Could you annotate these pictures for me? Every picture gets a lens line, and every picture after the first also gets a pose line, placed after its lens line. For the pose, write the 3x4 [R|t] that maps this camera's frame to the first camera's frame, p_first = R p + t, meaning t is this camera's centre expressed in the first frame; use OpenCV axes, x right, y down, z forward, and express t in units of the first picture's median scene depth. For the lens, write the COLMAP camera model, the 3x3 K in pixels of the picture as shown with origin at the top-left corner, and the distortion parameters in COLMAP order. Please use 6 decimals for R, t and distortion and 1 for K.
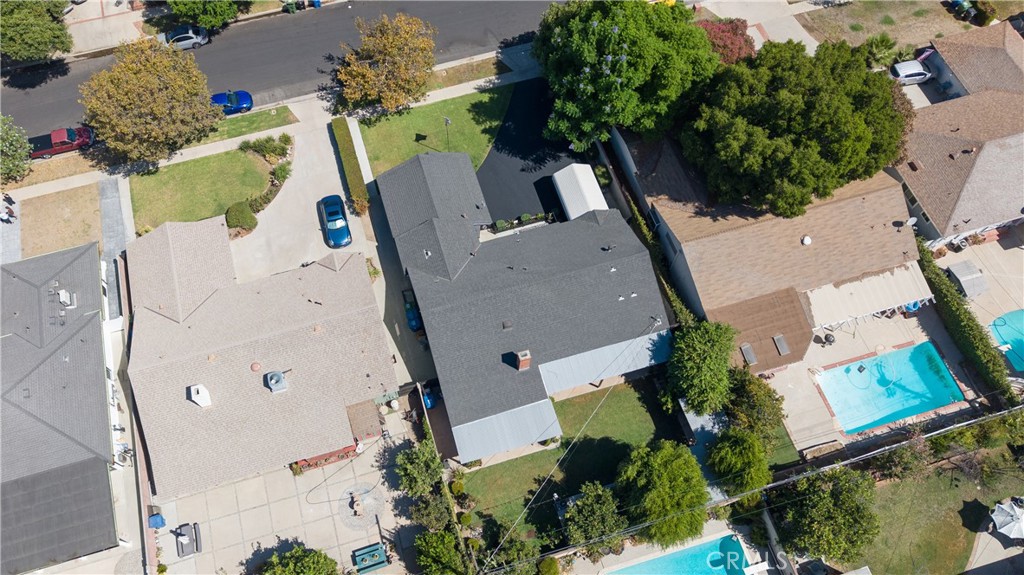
lens RADIAL K [[718.4, 0, 468.7], [0, 718.4, 288.4], [0, 0, 1]] dist [0.031790, -0.003084]
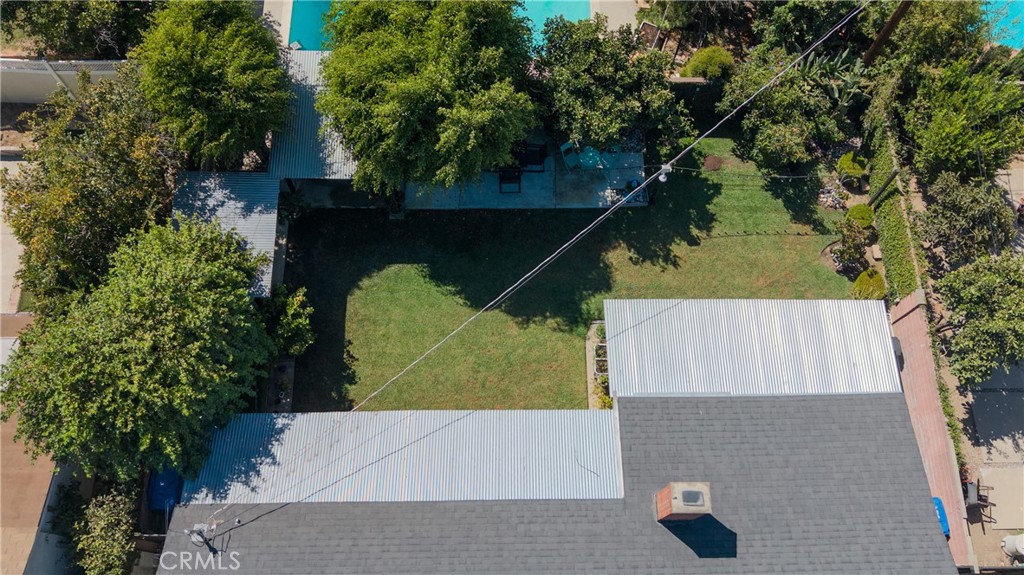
lens RADIAL K [[848.0, 0, 530.0], [0, 848.0, 266.5], [0, 0, 1]] dist [0.090707, -0.110590]
pose [[-0.962395, -0.262158, 0.071193, 0.133150], [0.231380, -0.653756, 0.720463, -0.108147], [-0.142332, 0.709843, 0.689830, 0.647536]]
